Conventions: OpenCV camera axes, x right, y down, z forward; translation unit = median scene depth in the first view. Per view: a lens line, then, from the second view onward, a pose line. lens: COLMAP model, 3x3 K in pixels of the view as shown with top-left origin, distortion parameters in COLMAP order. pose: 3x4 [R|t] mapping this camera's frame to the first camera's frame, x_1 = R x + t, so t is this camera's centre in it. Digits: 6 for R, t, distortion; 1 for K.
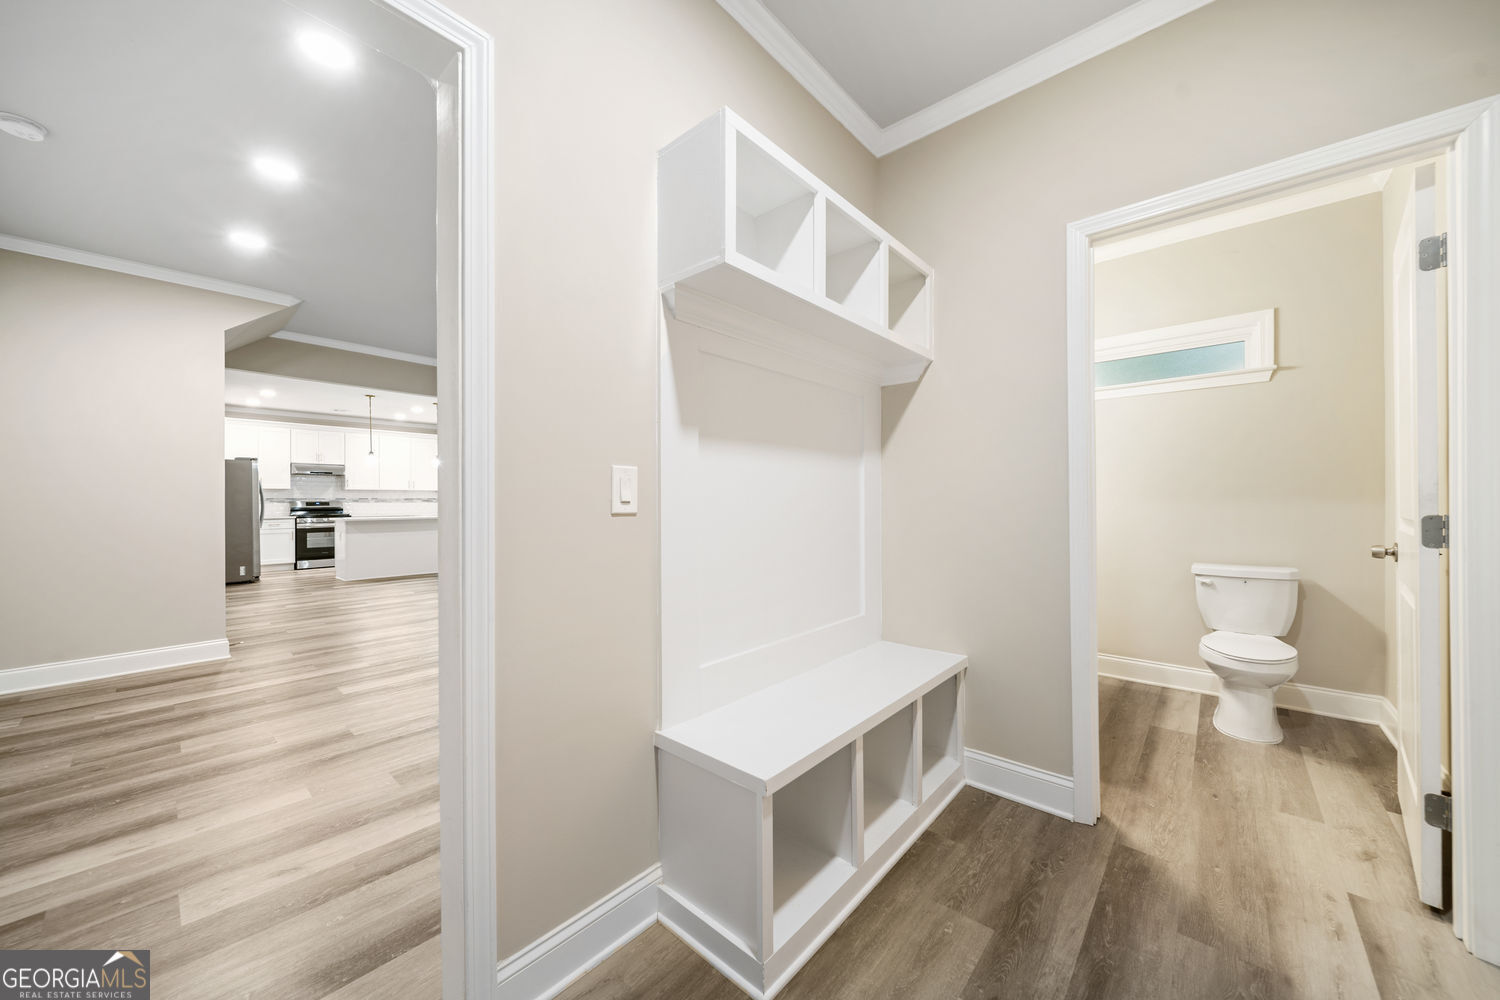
lens RADIAL K [[536.3, 0, 750.0], [0, 536.3, 500.0], [0, 0, 1]] dist [0.000035, 0.000002]
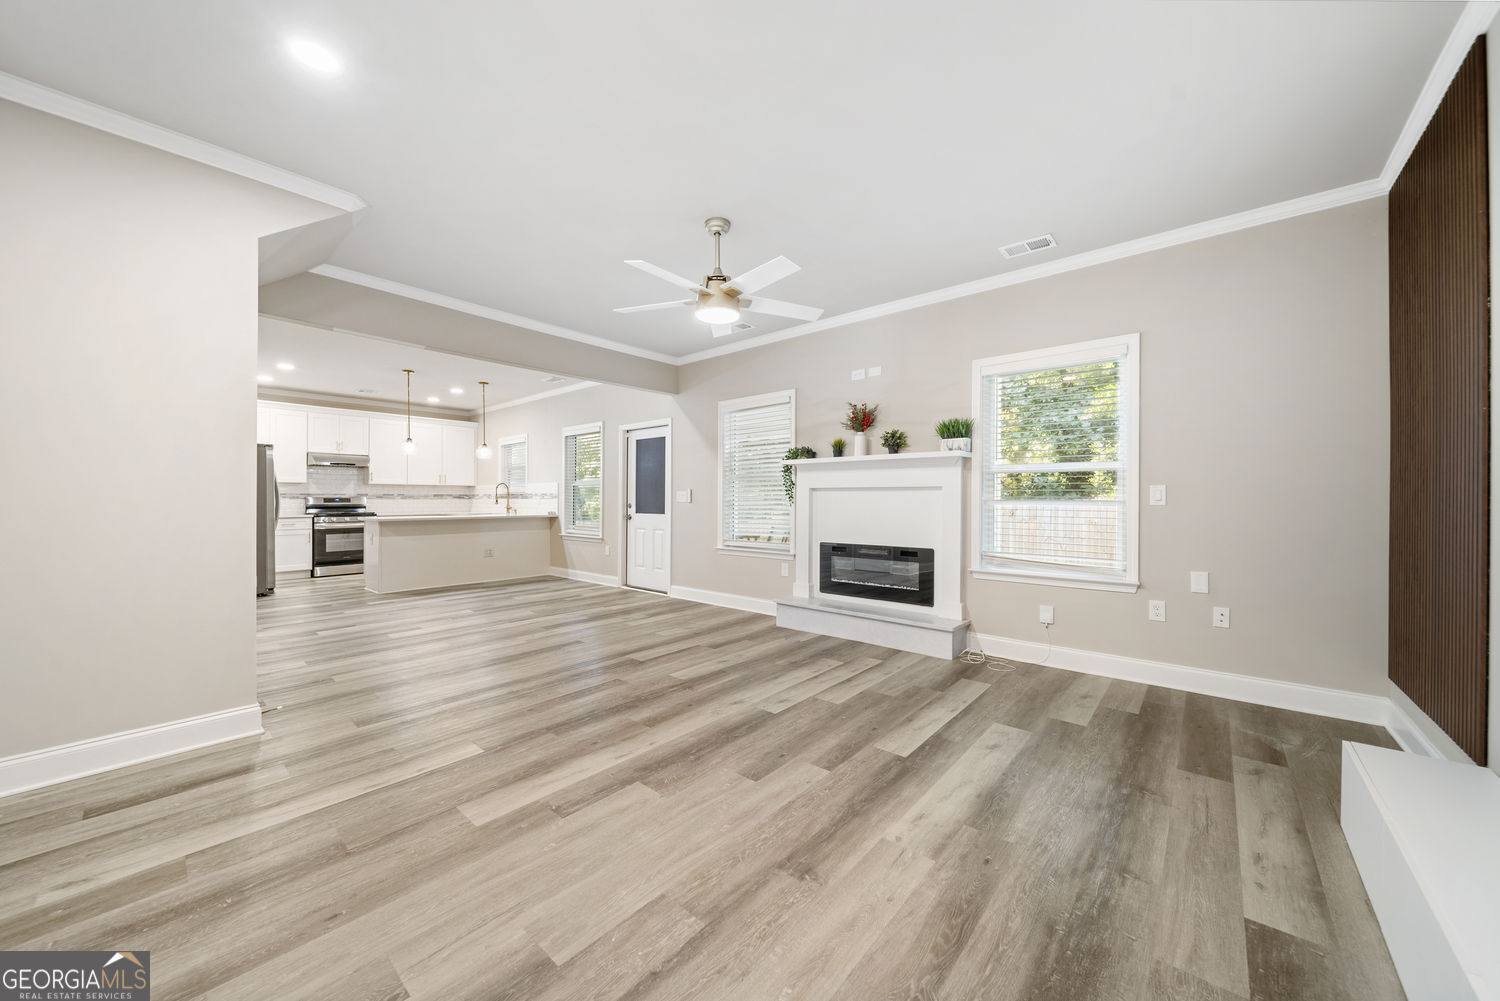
lens RADIAL K [[533.6, 0, 754.6], [0, 533.6, 497.7], [0, 0, 1]] dist [-0.000814, -0.000161]
pose [[0.999845, 0.005567, 0.016693, -0.160503], [-0.005546, 0.999984, -0.001284, 0.000359], [-0.016700, 0.001191, 0.999860, 0.141802]]
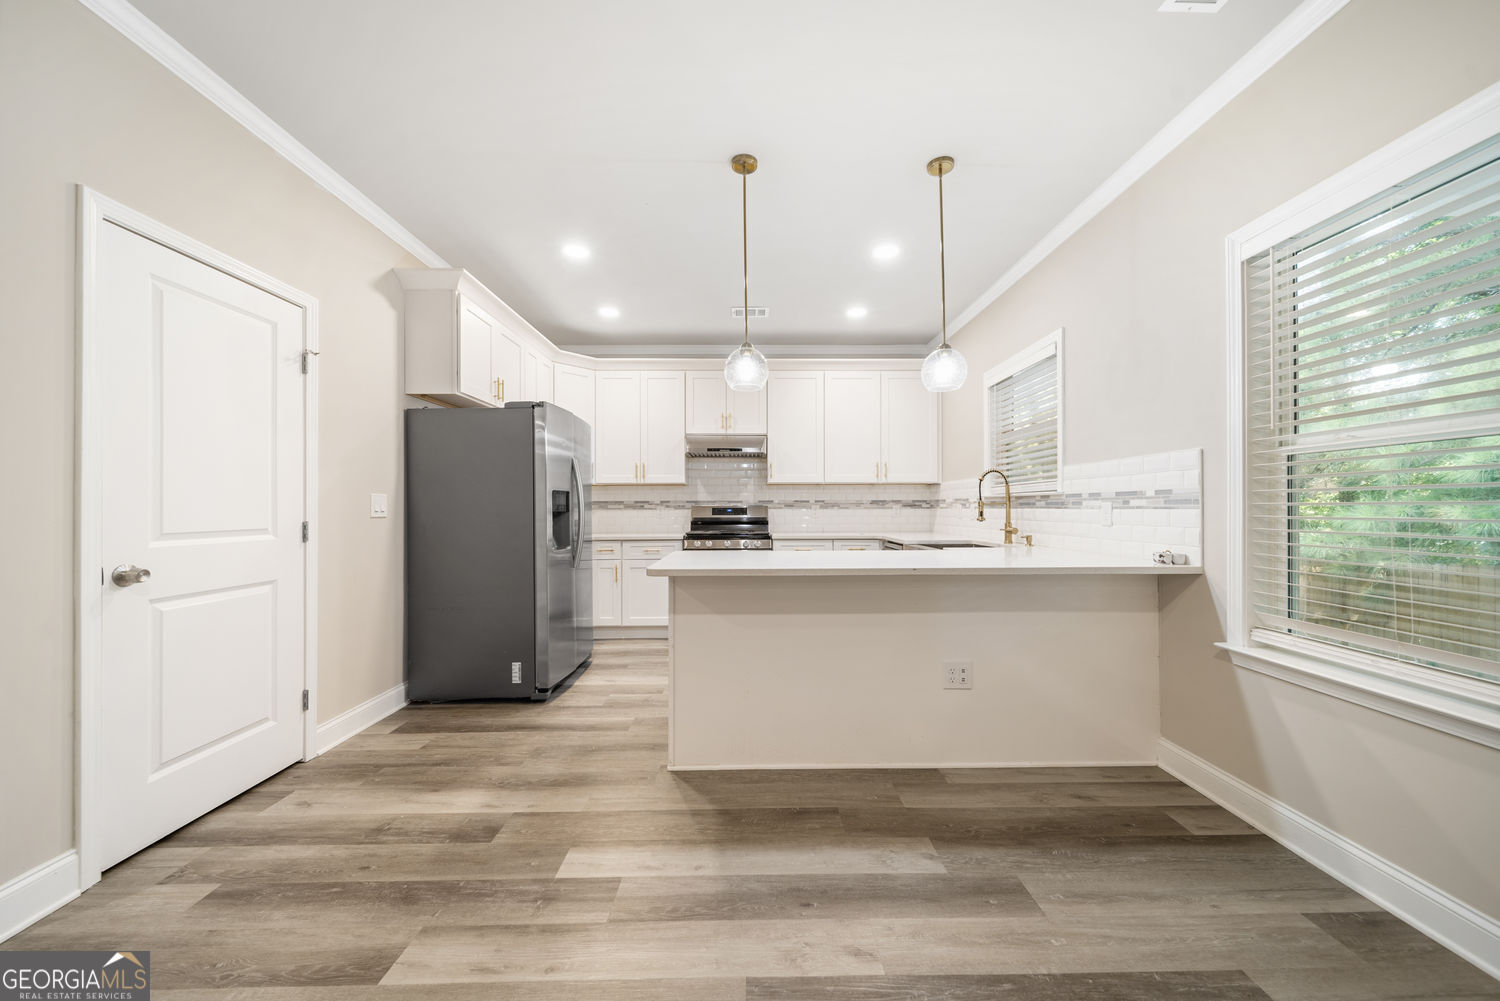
lens RADIAL K [[533.6, 0, 754.6], [0, 533.6, 497.7], [0, 0, 1]] dist [-0.000814, -0.000161]
pose [[0.674678, -0.010250, -0.738041, -0.423238], [-0.000120, 0.999902, -0.013997, 0.001445], [0.738112, 0.009532, 0.674611, 0.704505]]
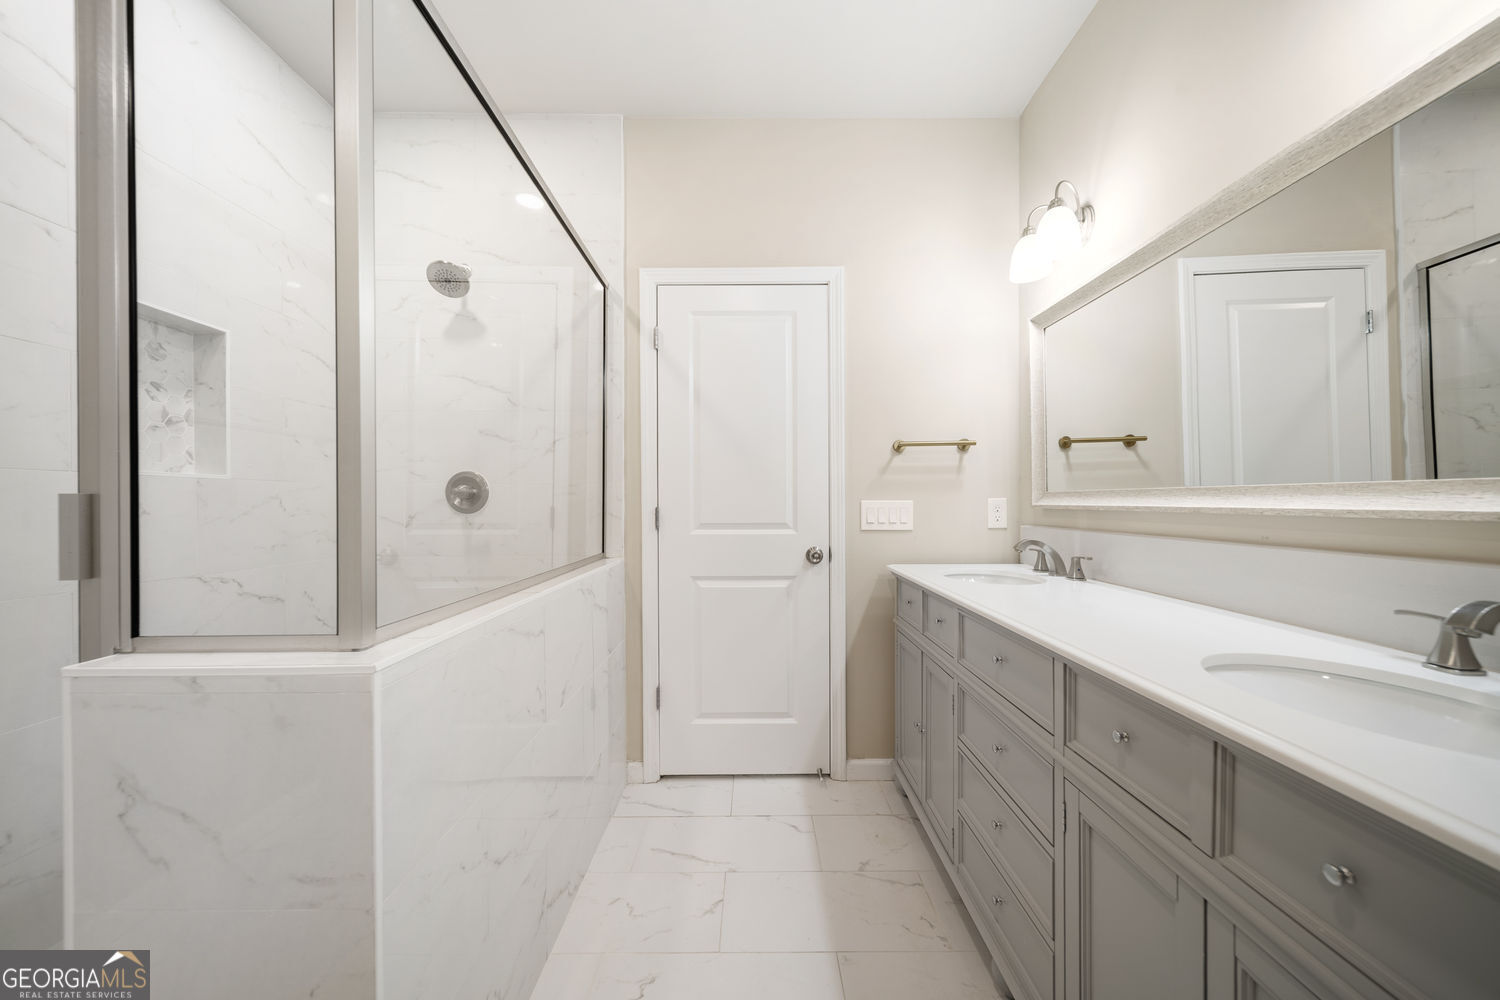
lens RADIAL K [[533.6, 0, 754.6], [0, 533.6, 497.2], [0, 0, 1]] dist [-0.000814, -0.000161]
pose [[-0.748309, 0.005876, -0.663324, -0.593656], [0.008085, 0.999967, -0.000262, 0.000272], [0.663301, -0.005559, -0.748332, 0.887871]]
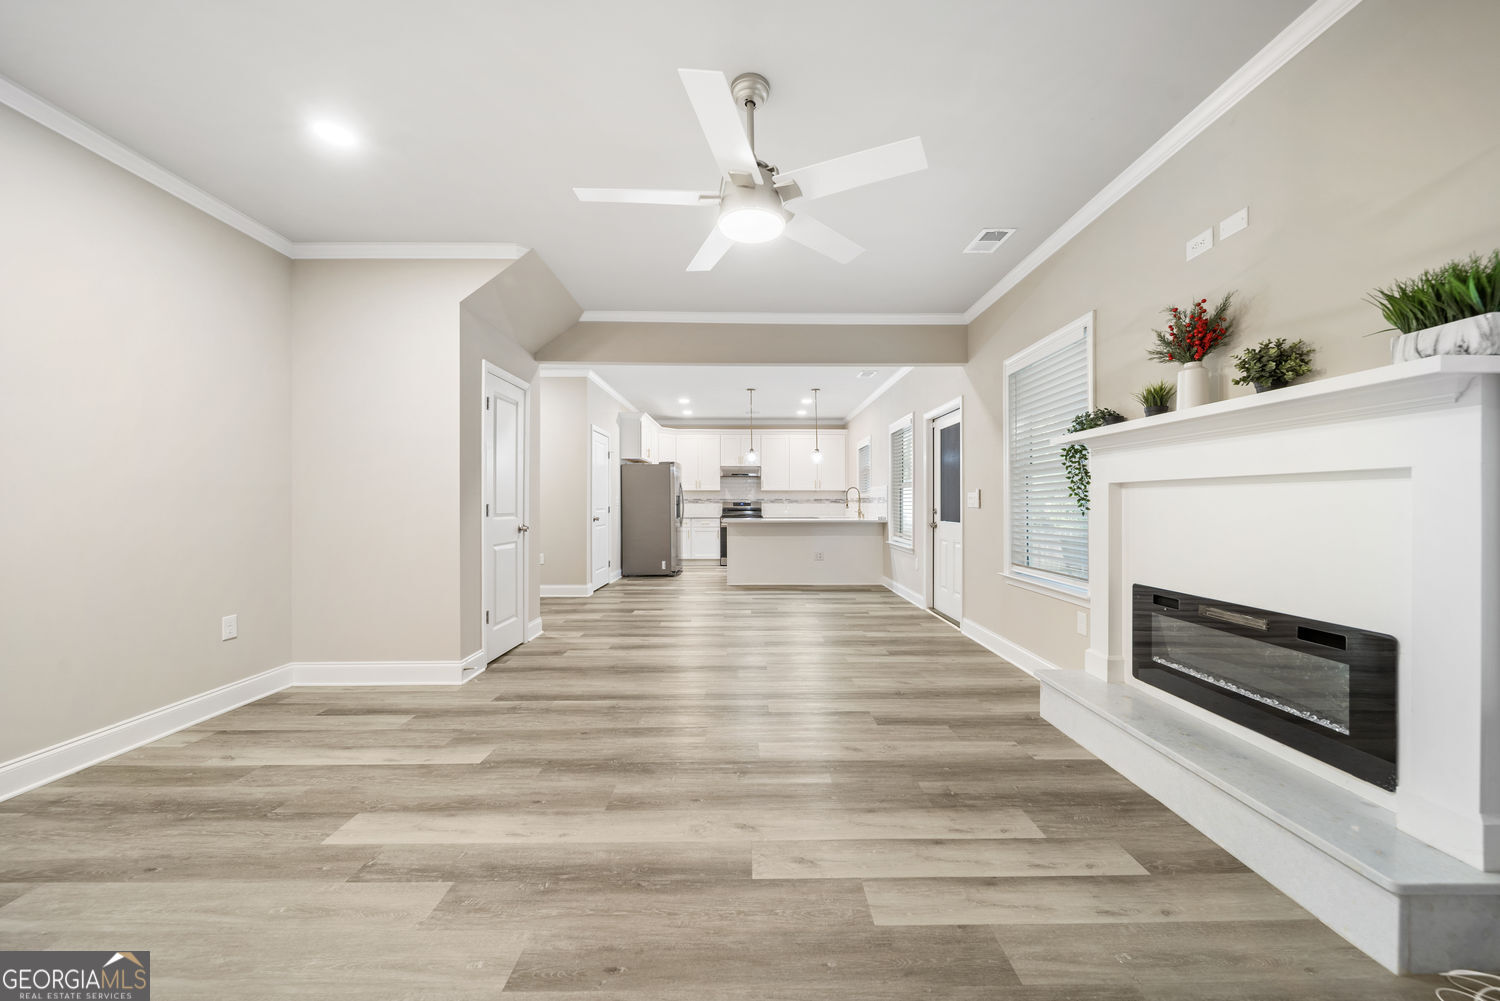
lens RADIAL K [[533.6, 0, 754.6], [0, 533.6, 497.7], [0, 0, 1]] dist [-0.000814, -0.000161]
pose [[0.673813, -0.002598, -0.738897, -0.012193], [-0.002265, 0.999982, -0.005581, 0.000003], [0.738899, 0.005434, 0.673795, 0.330817]]
